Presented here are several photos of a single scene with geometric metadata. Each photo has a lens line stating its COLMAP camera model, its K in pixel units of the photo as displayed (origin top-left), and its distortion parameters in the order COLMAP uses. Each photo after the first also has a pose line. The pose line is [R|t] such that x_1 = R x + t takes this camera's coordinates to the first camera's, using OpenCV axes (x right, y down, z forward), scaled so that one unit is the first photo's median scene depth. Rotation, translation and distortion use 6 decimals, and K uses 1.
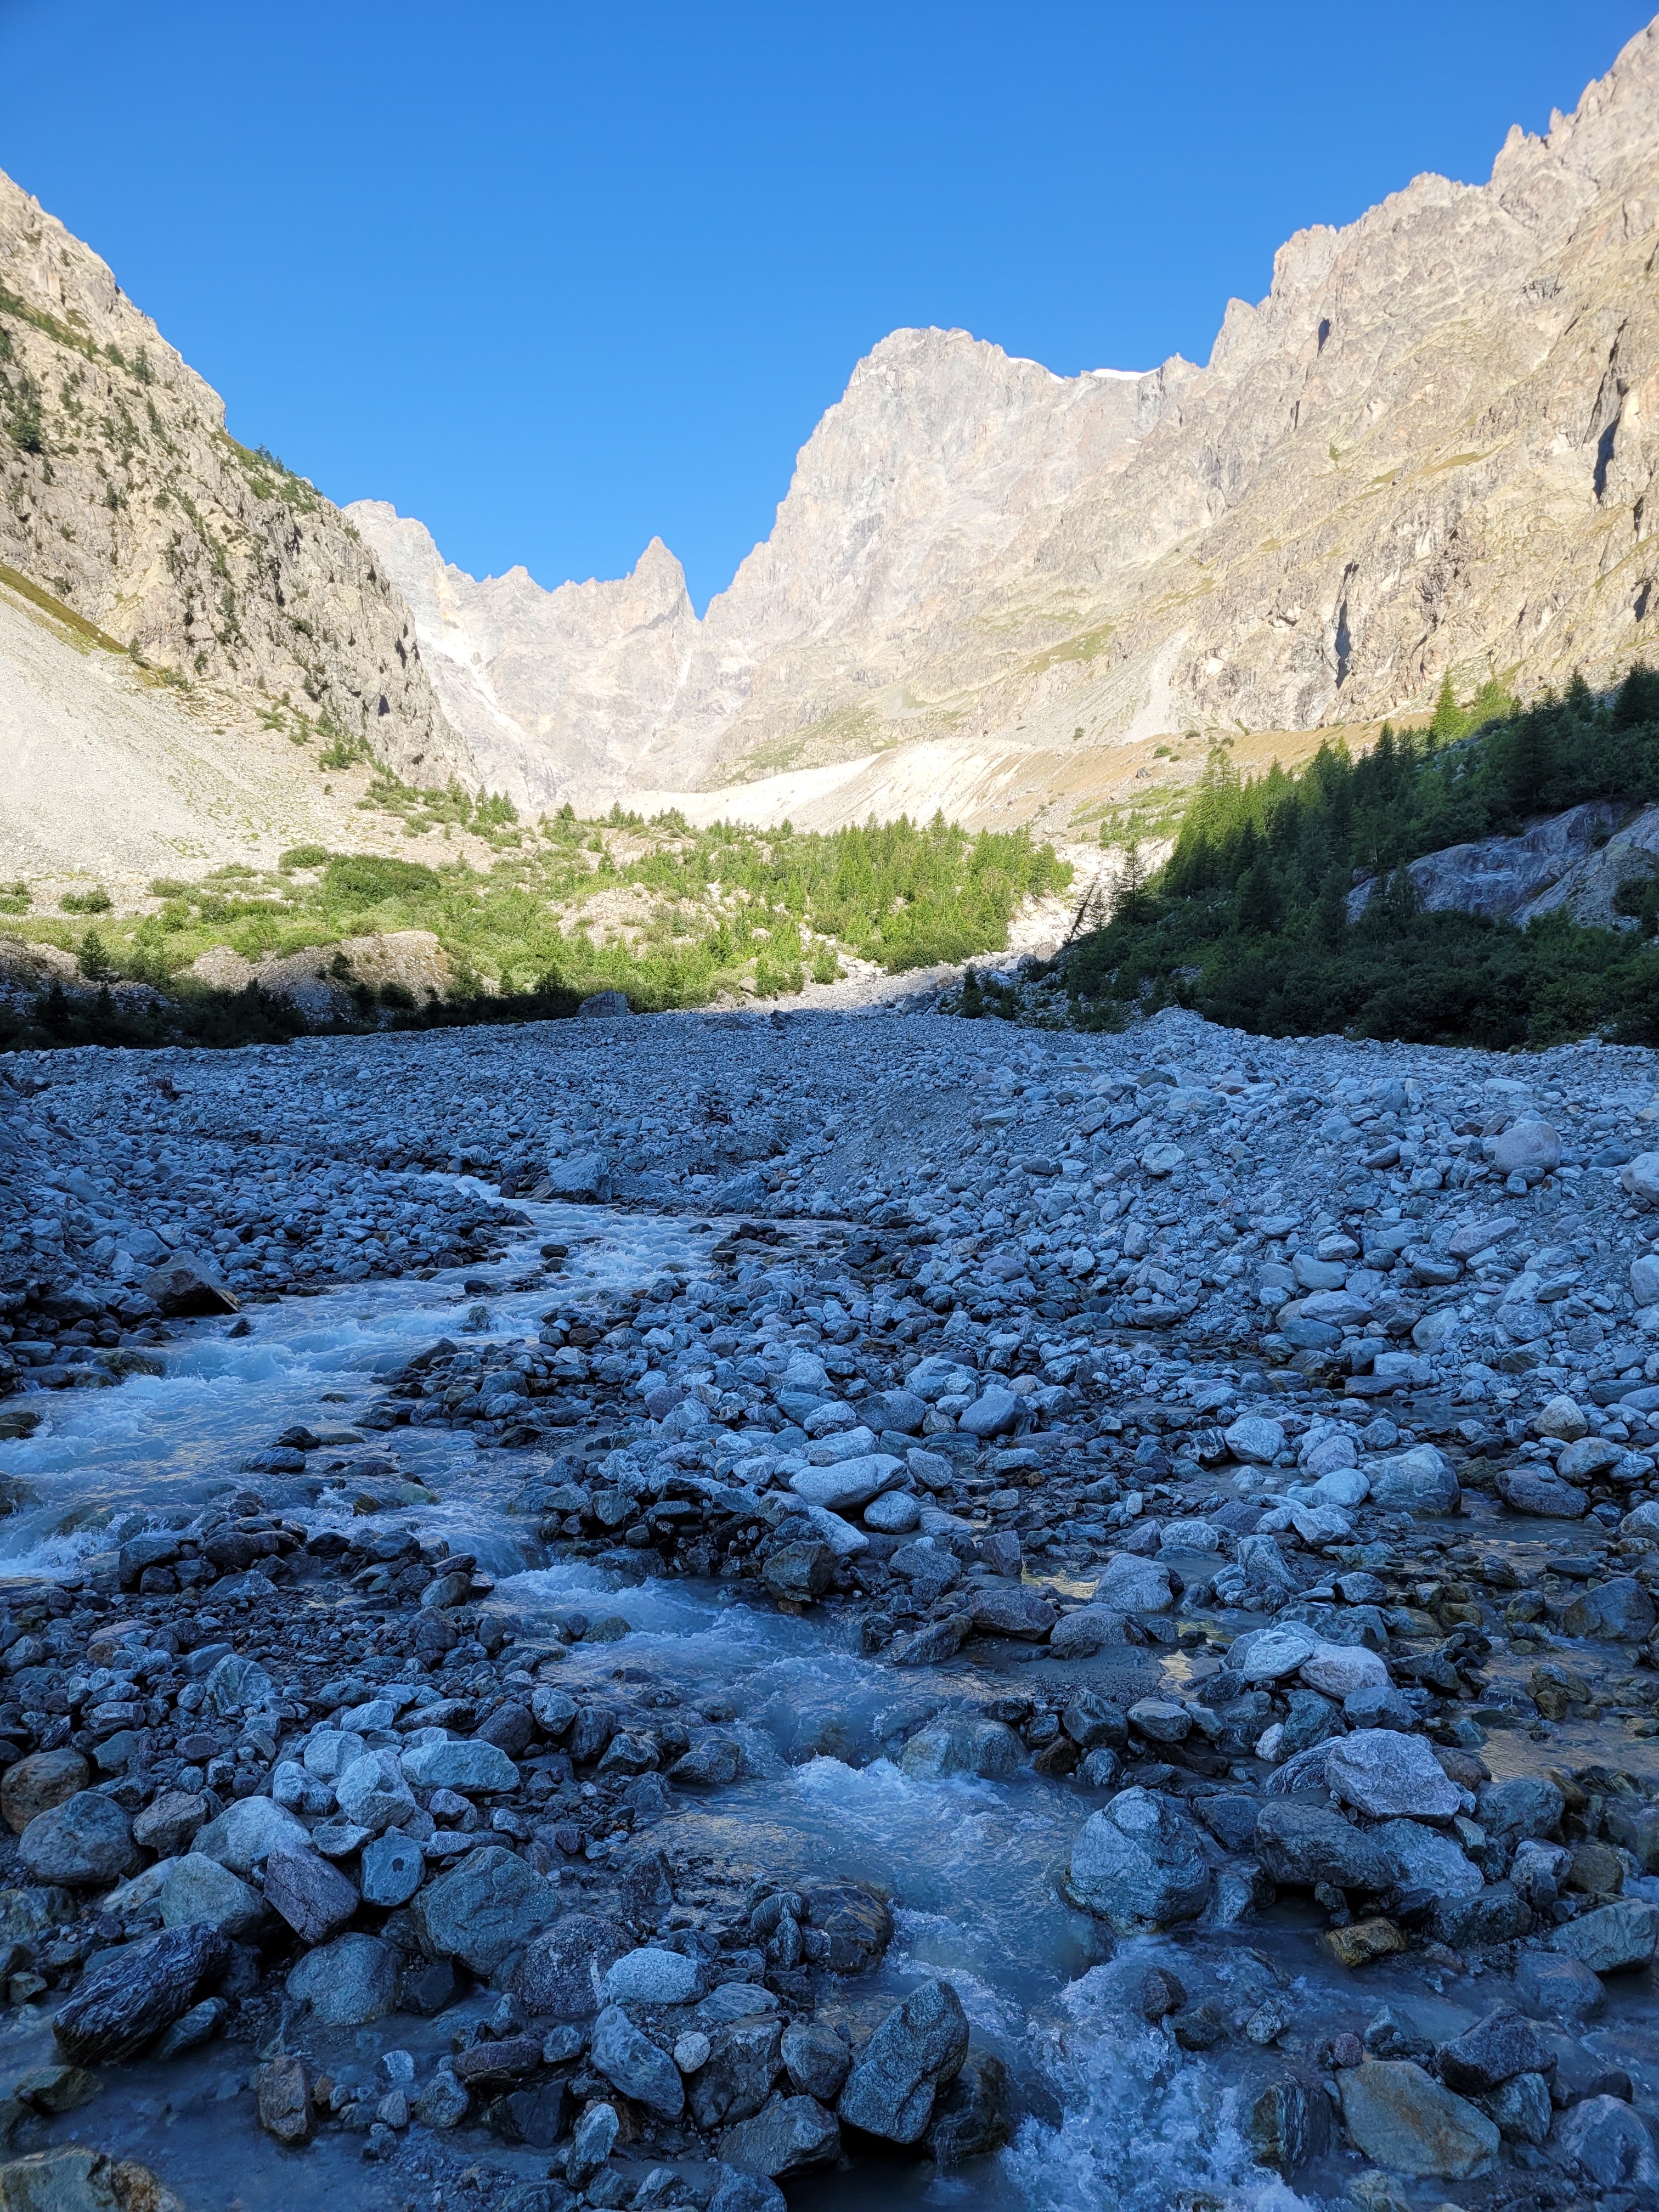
lens RADIAL K [[1721.1, 0, 833.6], [0, 1721.1, 1117.5], [0, 0, 1]] dist [0.036878, -0.010541]
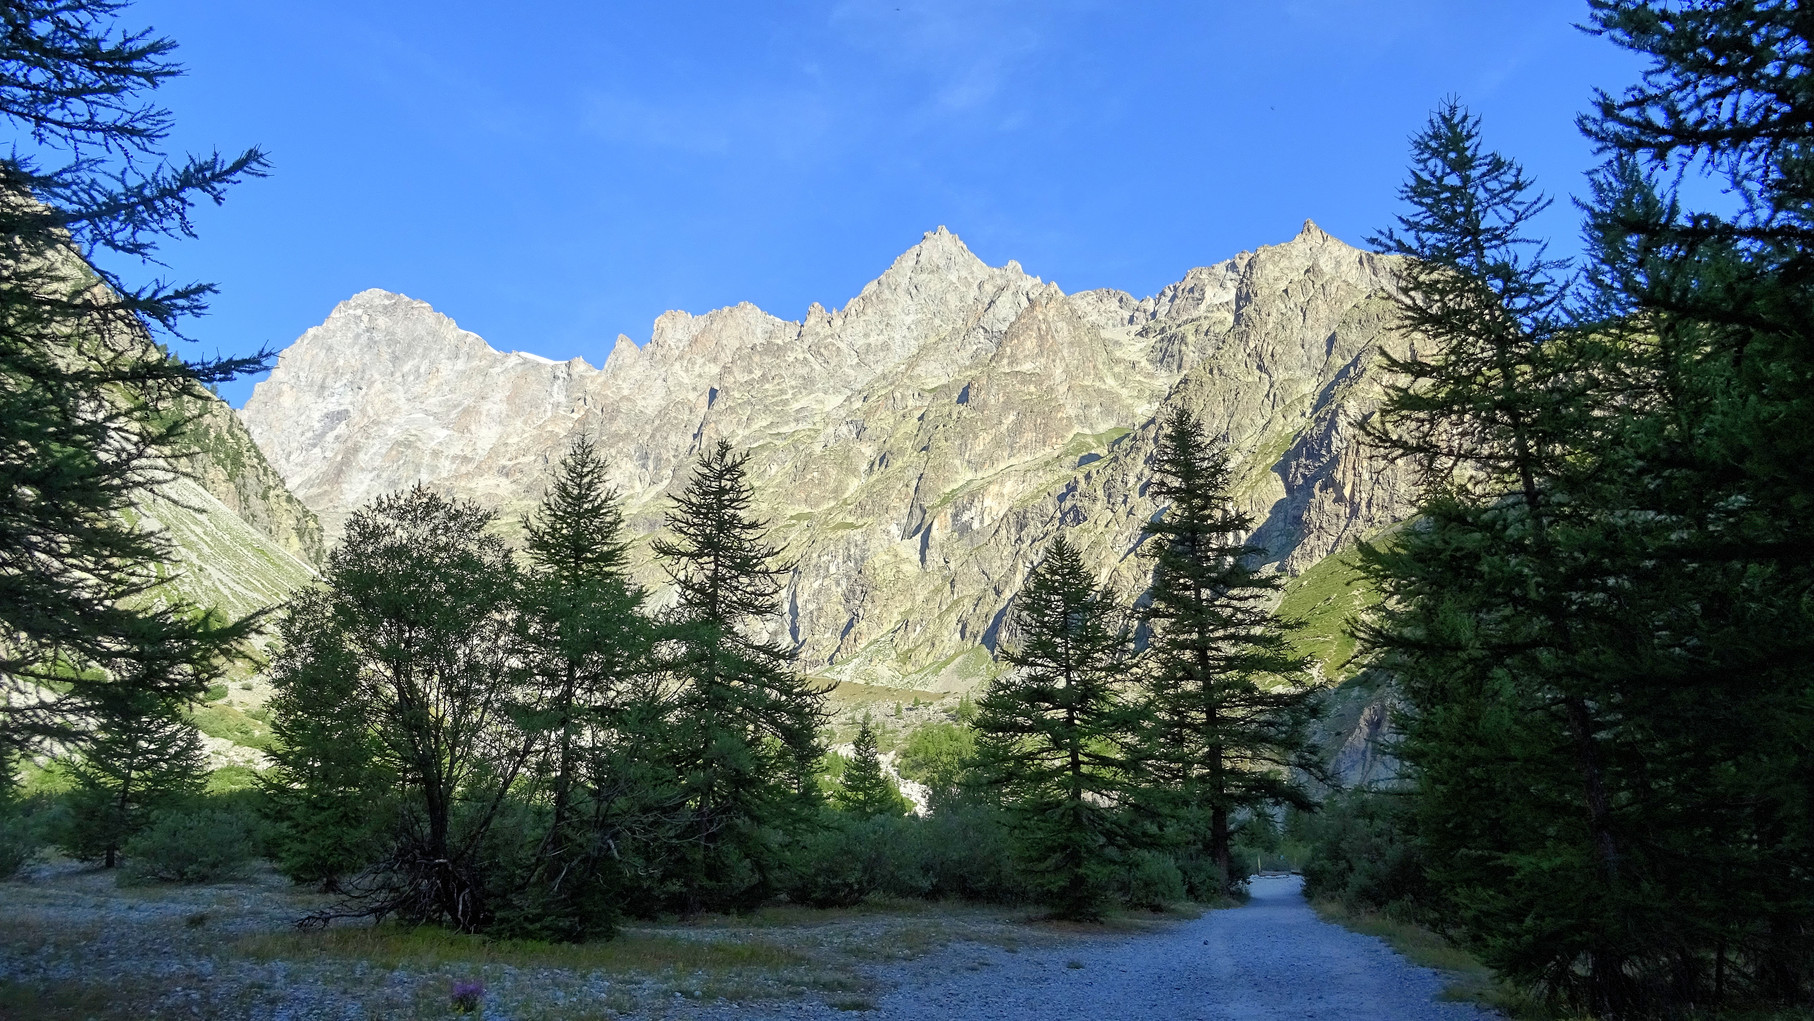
lens RADIAL K [[1311.0, 0, 902.6], [0, 1311.0, 505.3], [0, 0, 1]] dist [-0.004774, 0.013200]
pose [[0.863786, 0.155886, 0.479139, -0.152128], [-0.020493, 0.961020, -0.275719, 0.003445], [-0.503442, 0.228343, 0.833310, -0.138212]]
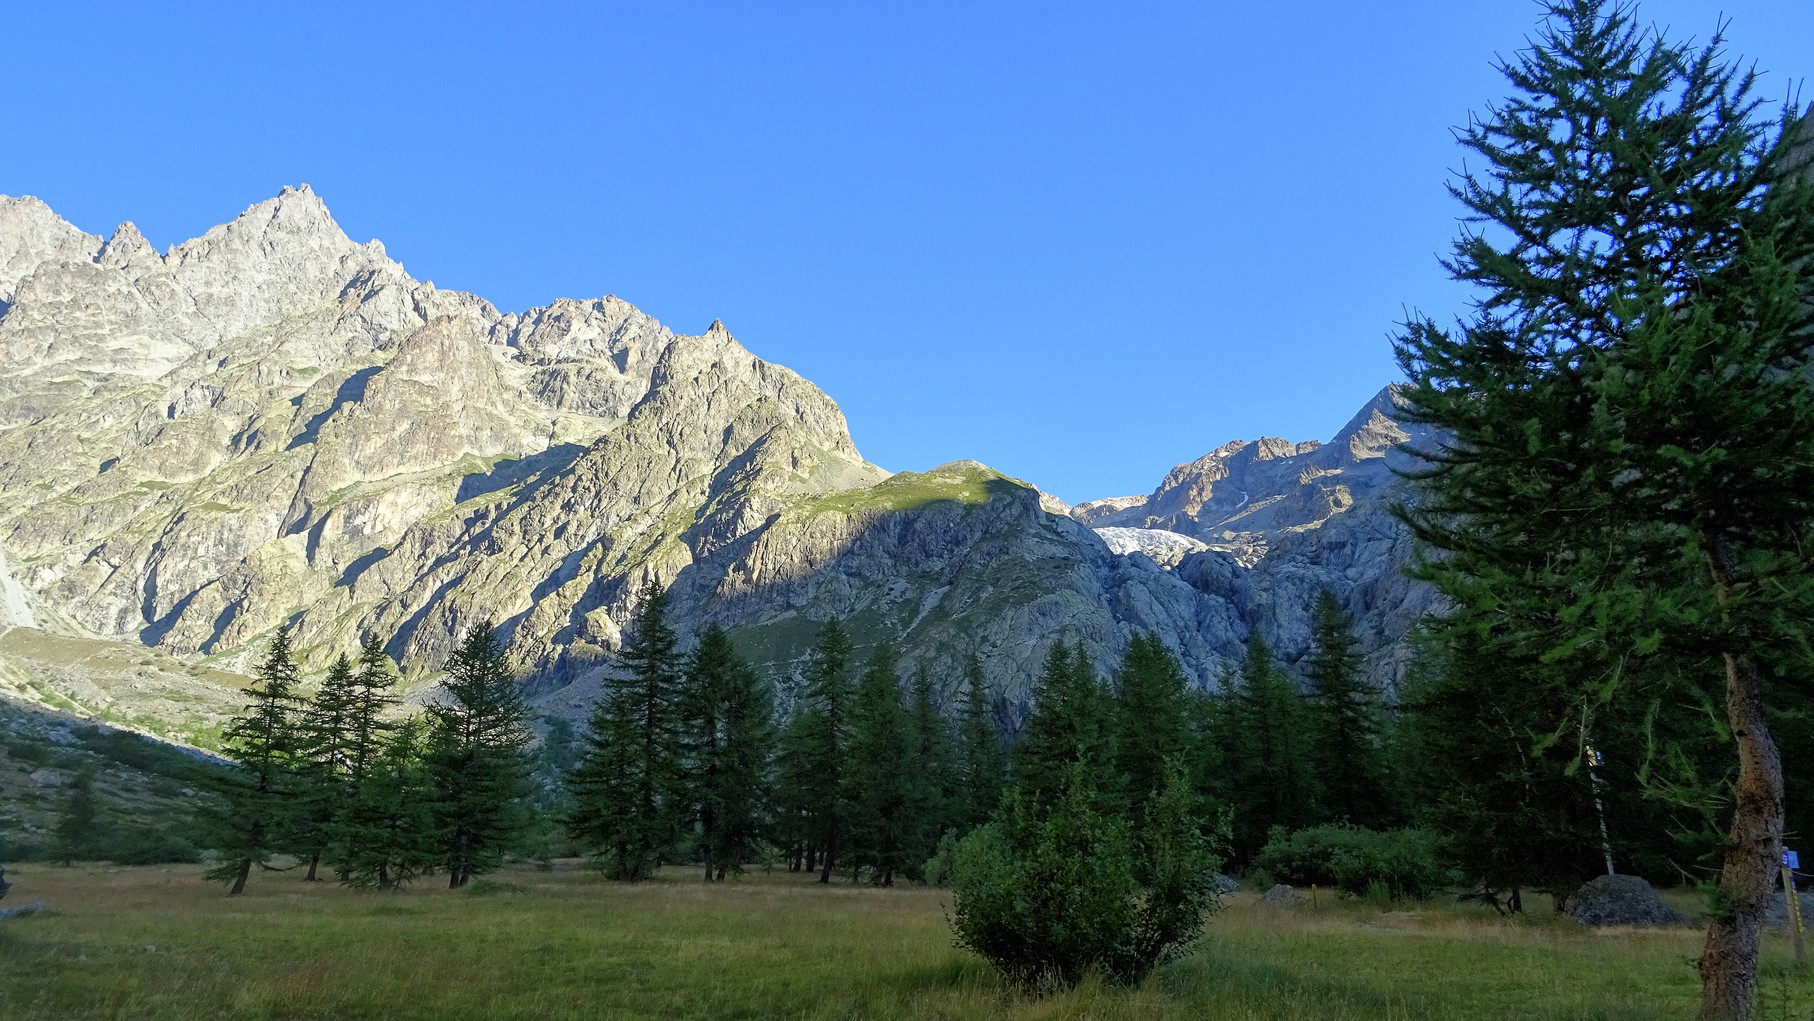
lens RADIAL K [[1311.0, 0, 908.1], [0, 1311.0, 515.1], [0, 0, 1]] dist [-0.004774, 0.013200]
pose [[0.448286, 0.270688, 0.851920, -0.265199], [-0.035011, 0.957633, -0.285854, 0.006743], [-0.893204, 0.098318, 0.438770, -0.152660]]
